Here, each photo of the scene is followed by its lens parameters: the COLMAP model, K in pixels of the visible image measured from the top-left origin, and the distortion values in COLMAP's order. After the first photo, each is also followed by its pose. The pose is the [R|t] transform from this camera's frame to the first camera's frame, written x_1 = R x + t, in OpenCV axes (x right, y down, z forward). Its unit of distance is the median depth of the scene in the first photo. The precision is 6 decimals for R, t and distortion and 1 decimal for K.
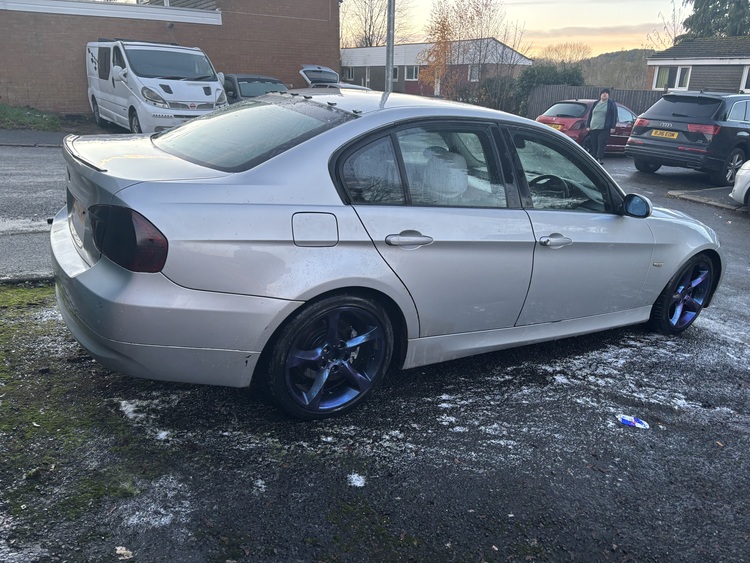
lens RADIAL K [[560.3, 0, 374.3], [0, 560.3, 279.1], [0, 0, 1]] dist [0.021040, -0.013480]
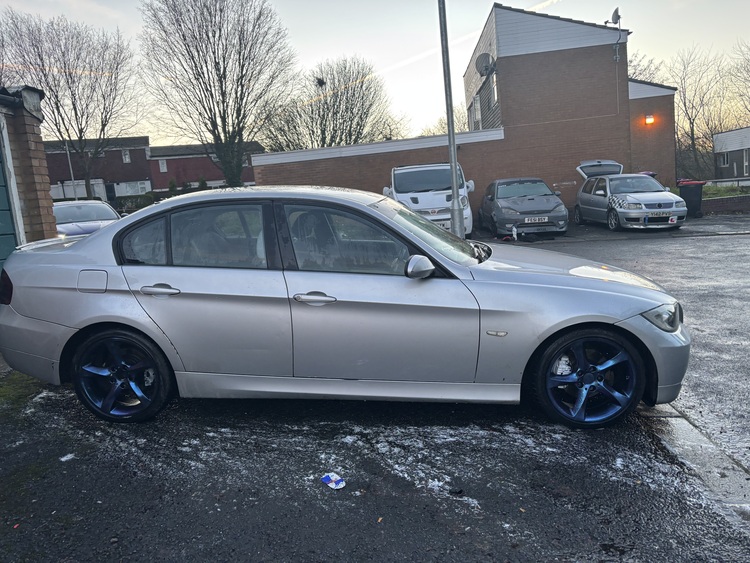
lens RADIAL K [[560.3, 0, 374.1], [0, 560.3, 283.8], [0, 0, 1]] dist [0.021040, -0.013480]
pose [[0.790295, -0.016742, -0.612498, 1.085186], [-0.090370, 0.985510, -0.143541, 0.049893], [0.606026, 0.168792, 0.777330, 0.226681]]
